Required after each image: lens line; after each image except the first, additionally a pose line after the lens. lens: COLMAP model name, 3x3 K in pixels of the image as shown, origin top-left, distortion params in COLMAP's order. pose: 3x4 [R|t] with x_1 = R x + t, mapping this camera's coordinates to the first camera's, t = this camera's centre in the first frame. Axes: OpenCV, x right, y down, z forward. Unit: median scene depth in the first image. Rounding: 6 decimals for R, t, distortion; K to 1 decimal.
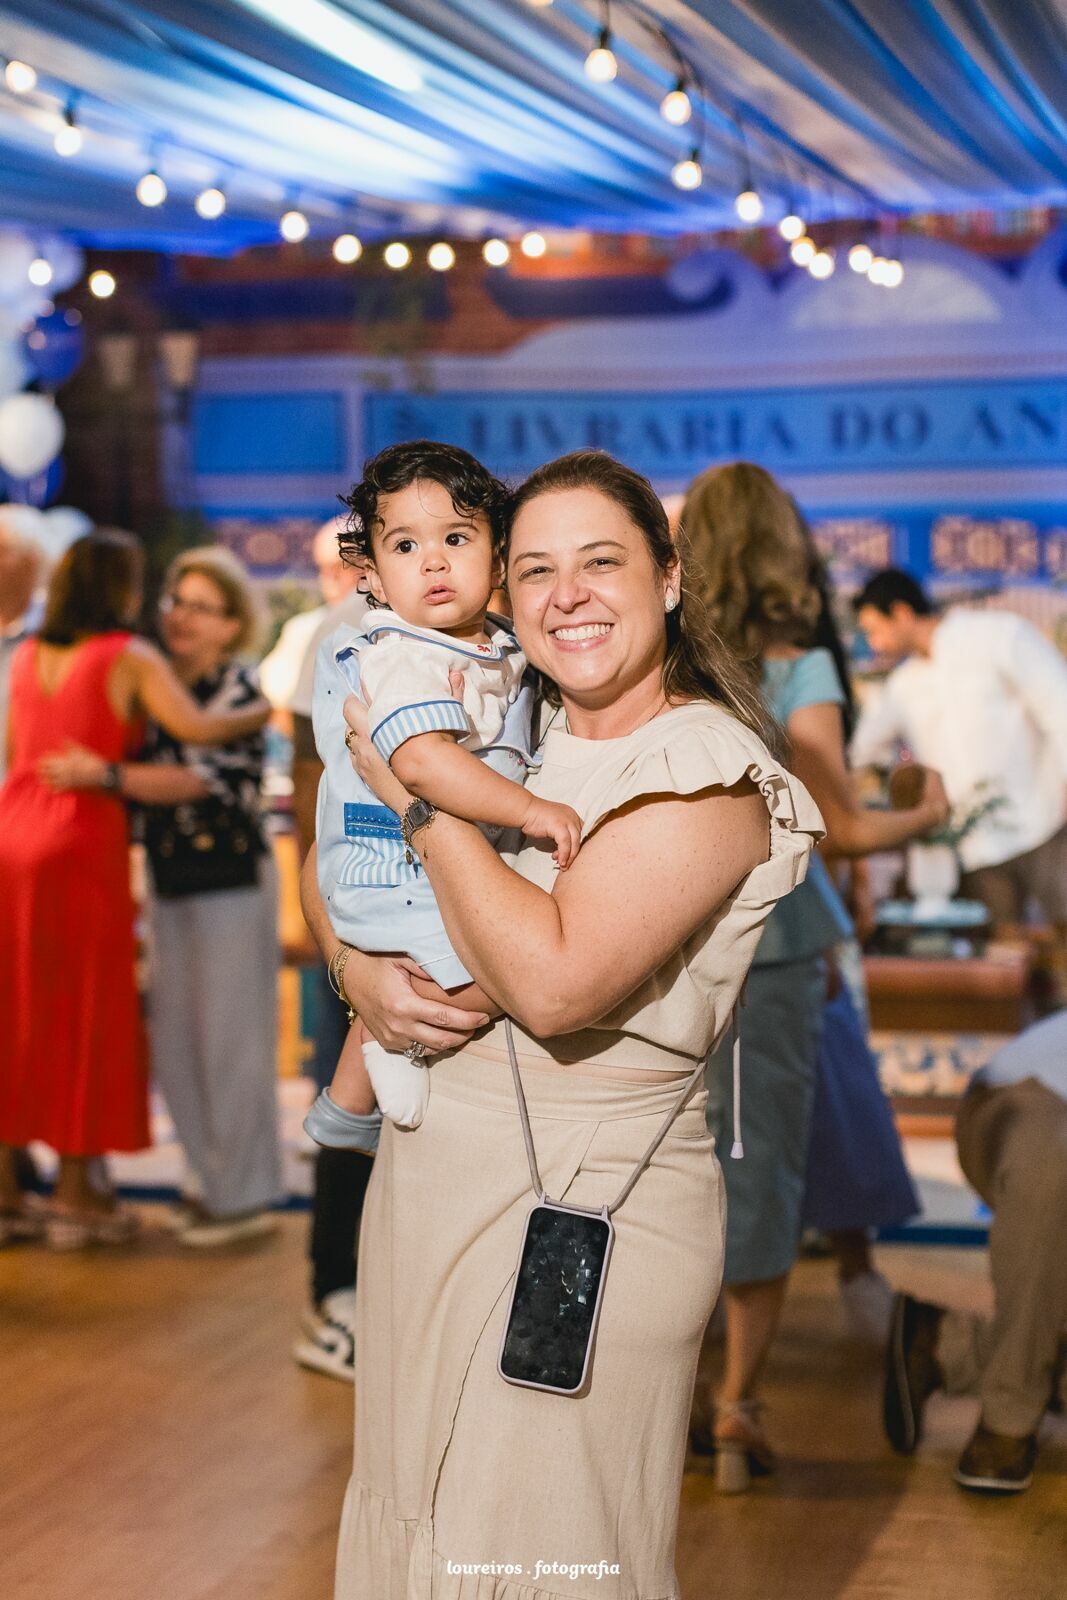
lens RADIAL K [[2466.4, 0, 496.3], [0, 2466.4, 817.9], [0, 0, 1]] dist [-0.001211, 0.000000]
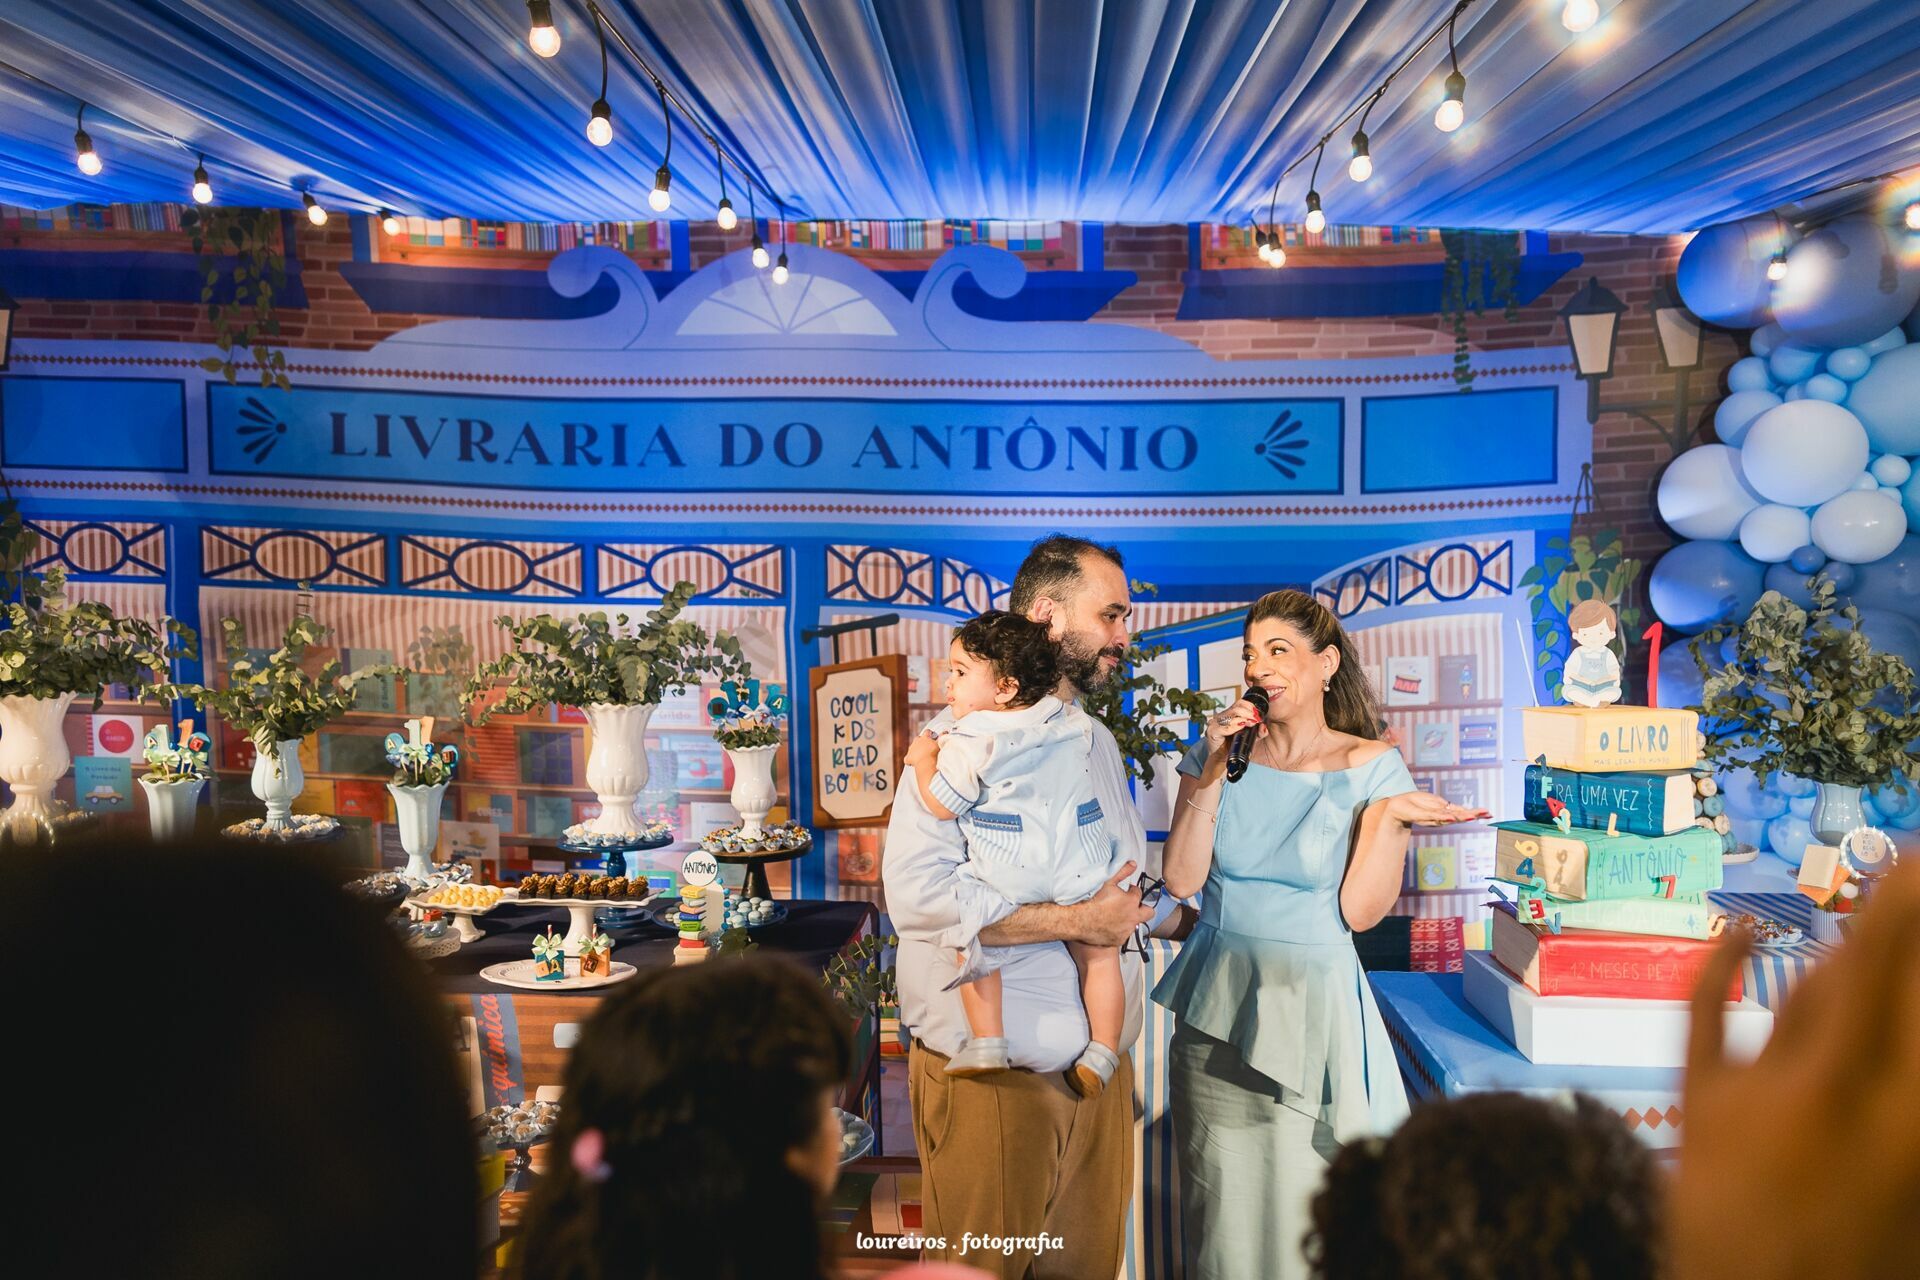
lens RADIAL K [[1296.1, 0, 959.2], [0, 1296.1, 642.6], [0, 0, 1]] dist [0.012031, 0.009156]
pose [[0.968567, 0.012952, 0.248415, 0.103096], [-0.003938, 0.999317, -0.036748, -0.064813], [-0.248722, 0.034614, 0.967956, 0.504417]]
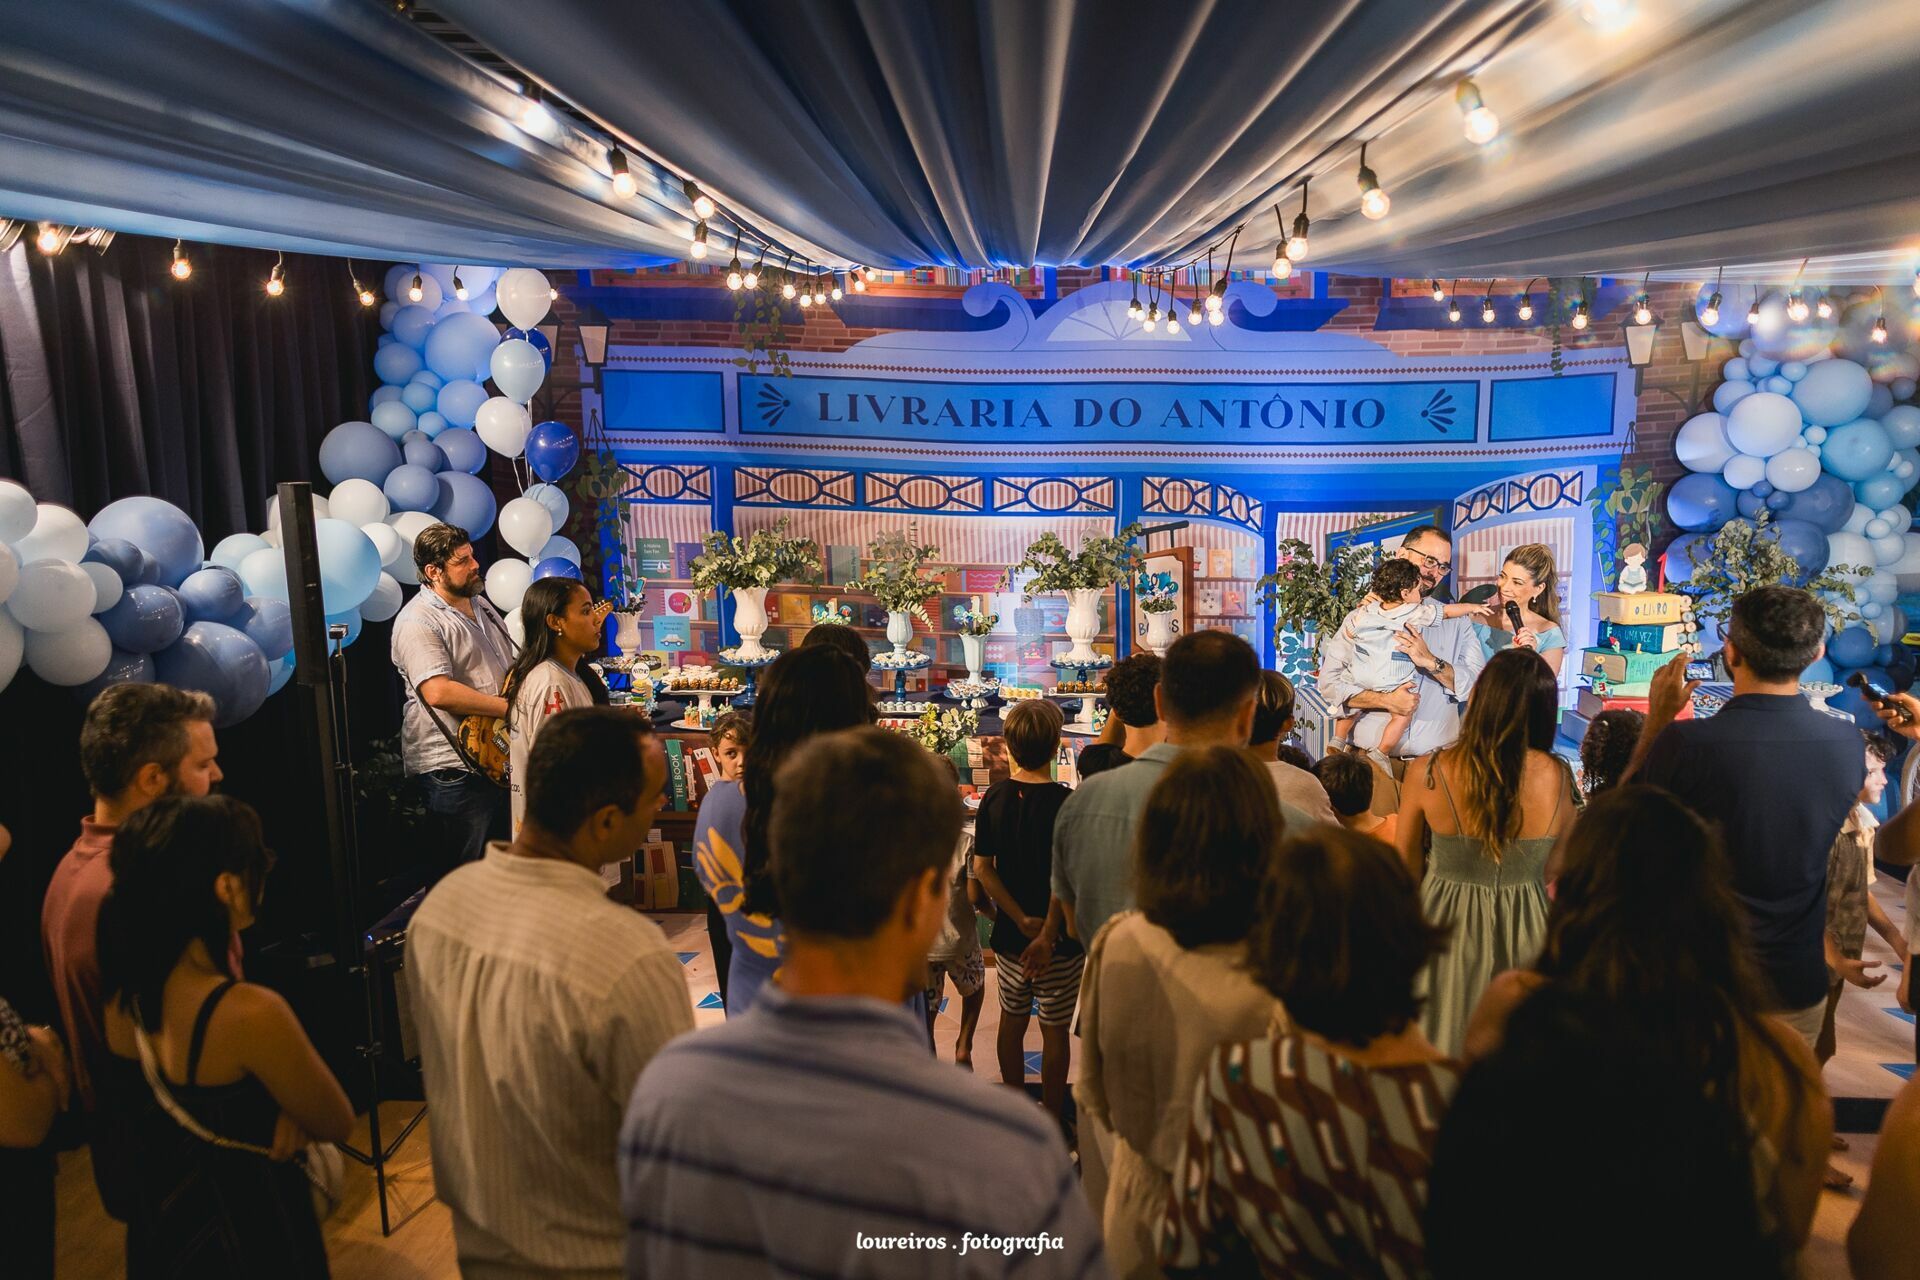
lens RADIAL K [[1369.1, 0, 947.4], [0, 1369.1, 638.3], [0, 0, 1]] dist [0.013963, -0.017497]
pose [[0.967906, -0.028196, 0.249724, -0.146325], [0.006166, 0.996051, 0.088564, -0.097833], [-0.251235, -0.084182, 0.964258, 0.225057]]
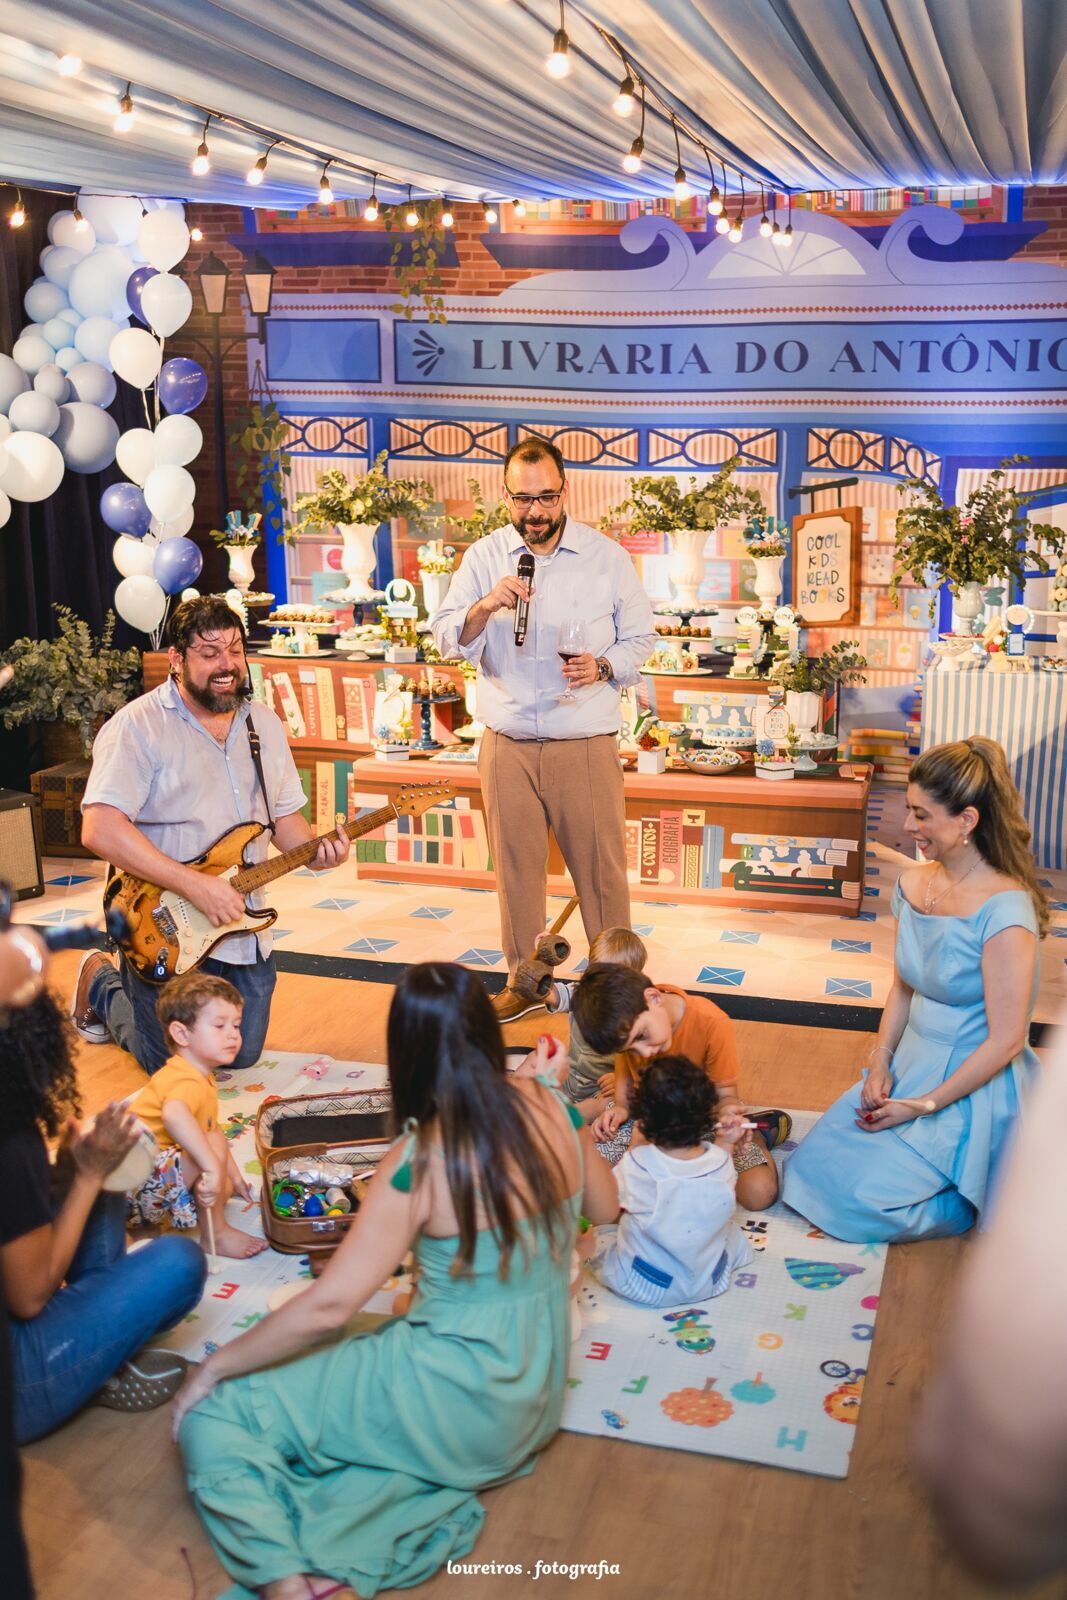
lens RADIAL K [[1544.7, 0, 523.5], [0, 1544.7, 795.6], [0, 0, 1]] dist [0.002255, 0.000000]
pose [[0.999780, 0.016686, 0.012741, 0.012115], [-0.018318, 0.989838, 0.141011, -0.037222], [-0.010259, -0.141214, 0.989926, 0.127506]]
